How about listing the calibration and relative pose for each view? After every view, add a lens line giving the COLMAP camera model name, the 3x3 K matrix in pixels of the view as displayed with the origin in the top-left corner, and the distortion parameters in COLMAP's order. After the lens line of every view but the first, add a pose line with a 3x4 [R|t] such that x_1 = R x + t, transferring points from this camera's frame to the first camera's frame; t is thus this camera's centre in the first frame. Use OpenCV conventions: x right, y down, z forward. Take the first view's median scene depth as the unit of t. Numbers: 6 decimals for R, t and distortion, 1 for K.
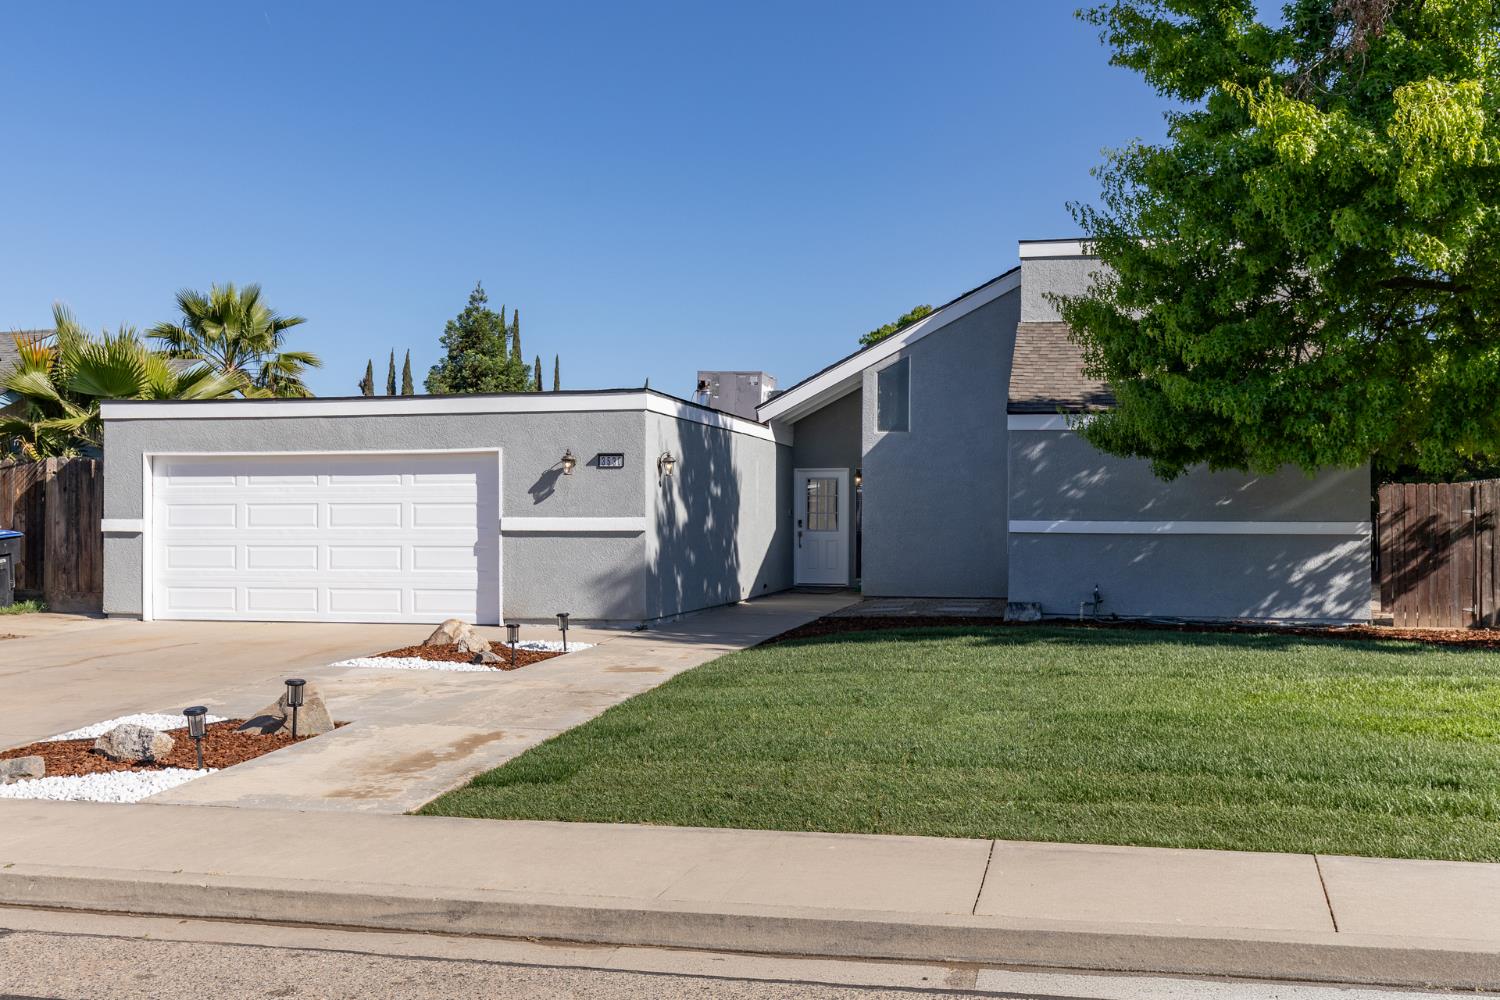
lens RADIAL K [[1417.2, 0, 750.0], [0, 1417.2, 500.0], [0, 0, 1]] dist [0.008851, 0.001661]
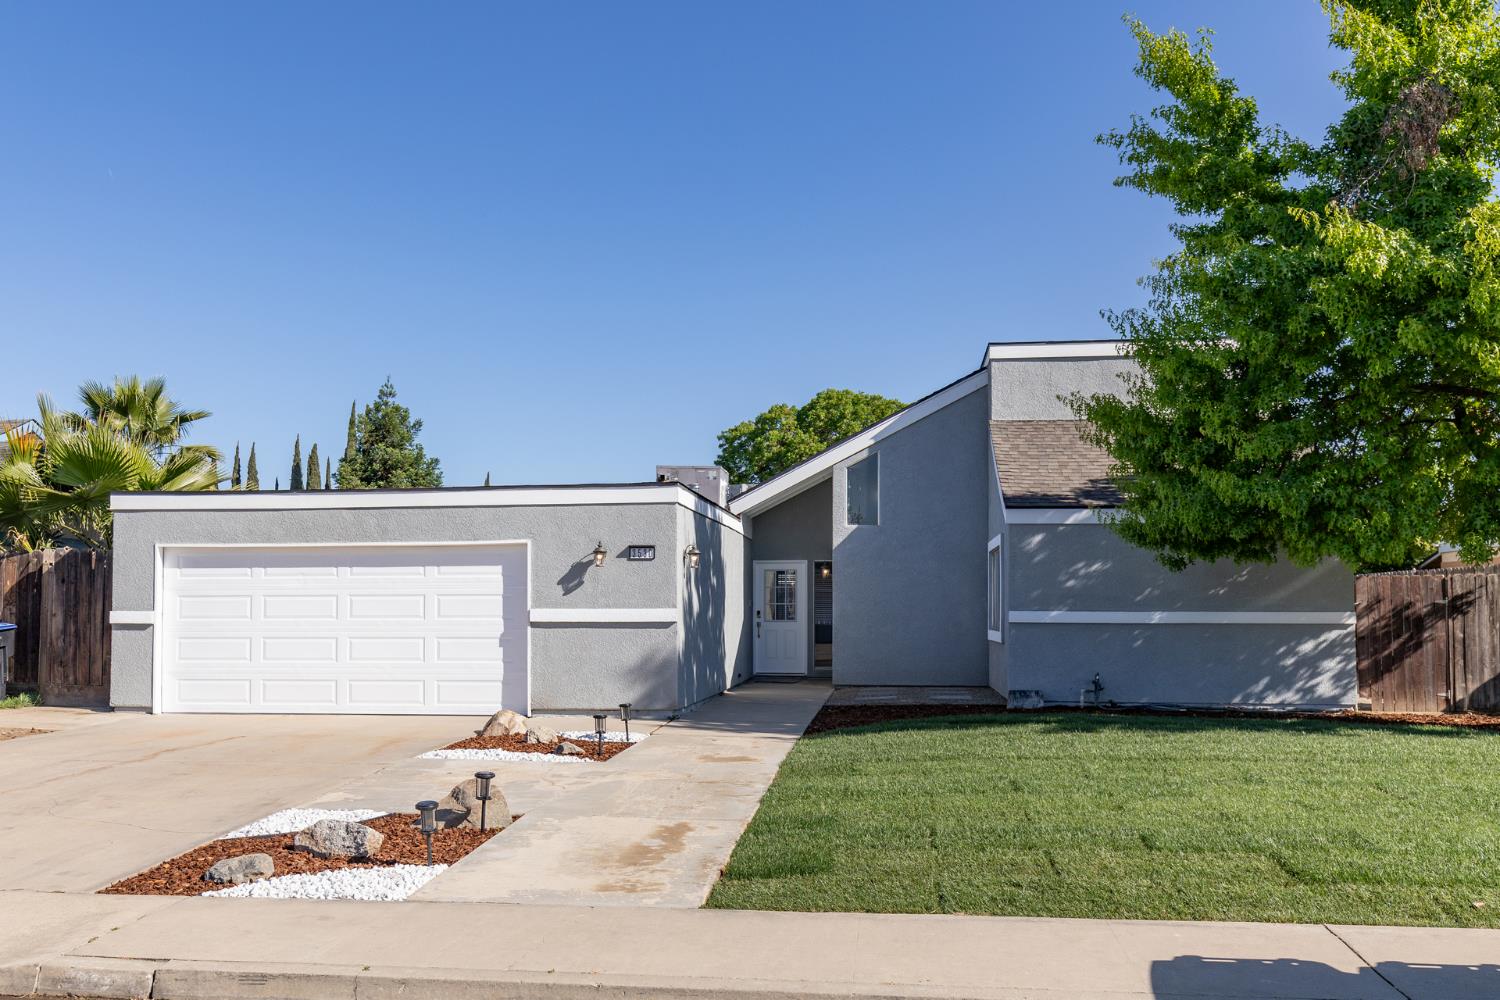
lens RADIAL K [[1376.4, 0, 675.6], [0, 1376.4, 535.5], [0, 0, 1]] dist [0.004449, 0.007621]
pose [[0.997325, 0.002564, 0.073051, -0.137201], [0.000402, 0.999177, -0.040559, -0.000014], [-0.073094, 0.040480, 0.996503, 0.012538]]
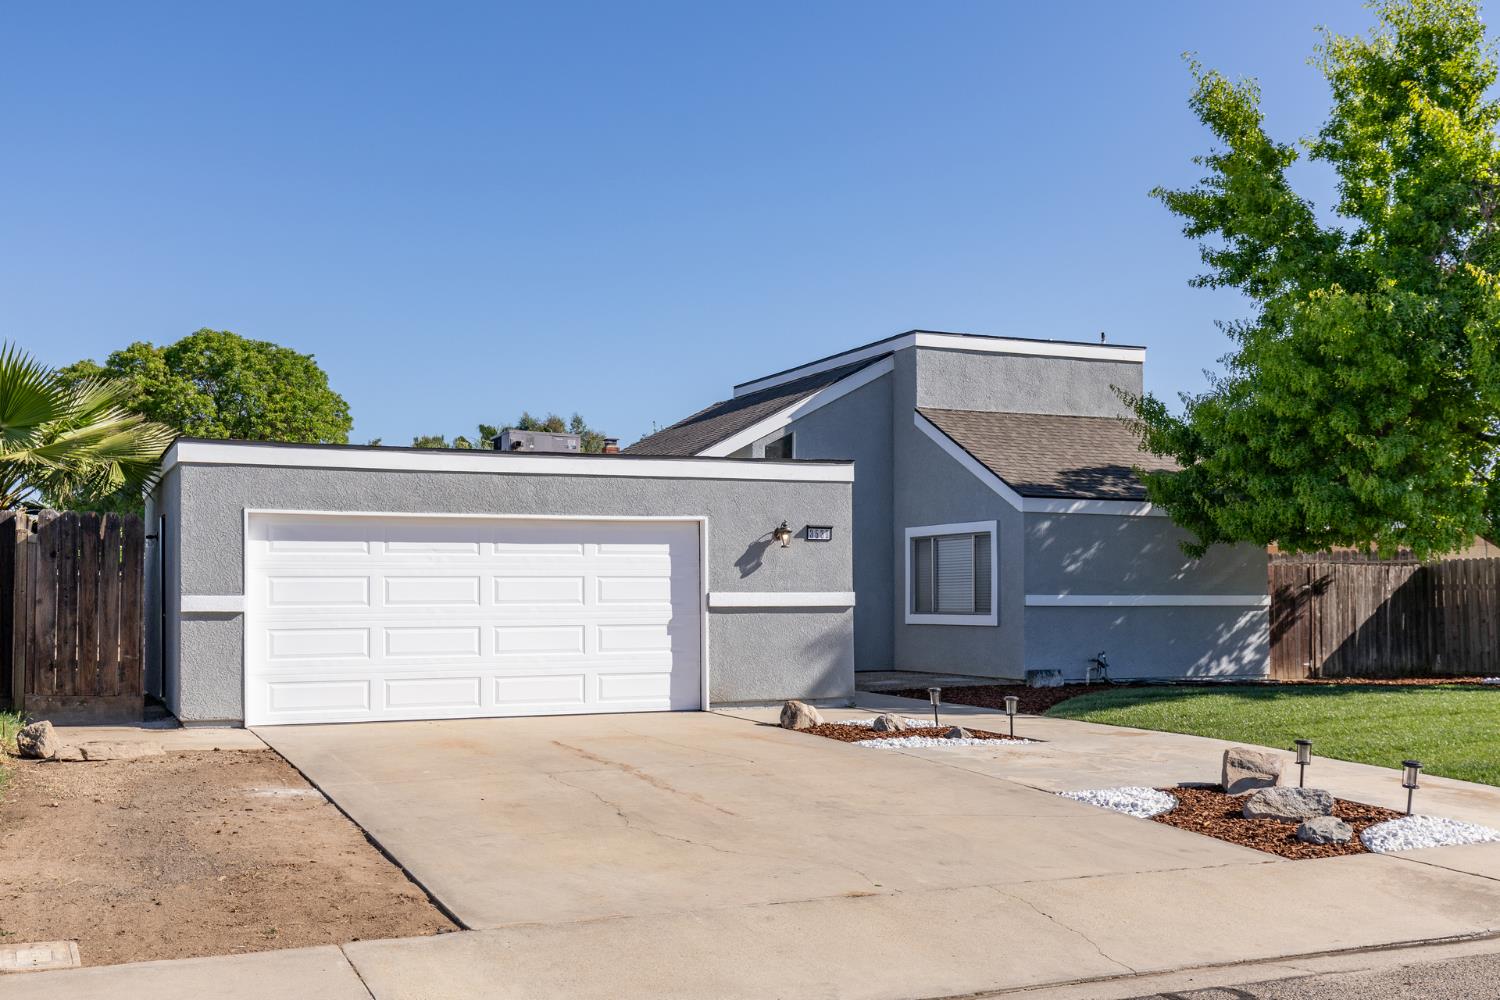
lens RADIAL K [[1599.4, 0, 748.4], [0, 1599.4, 550.8], [0, 0, 1]] dist [0.002863, 0.005809]
pose [[0.802432, 0.014359, 0.596571, -0.738652], [-0.004844, 0.999834, -0.017549, 0.003254], [-0.596724, 0.011192, 0.802368, 0.145281]]
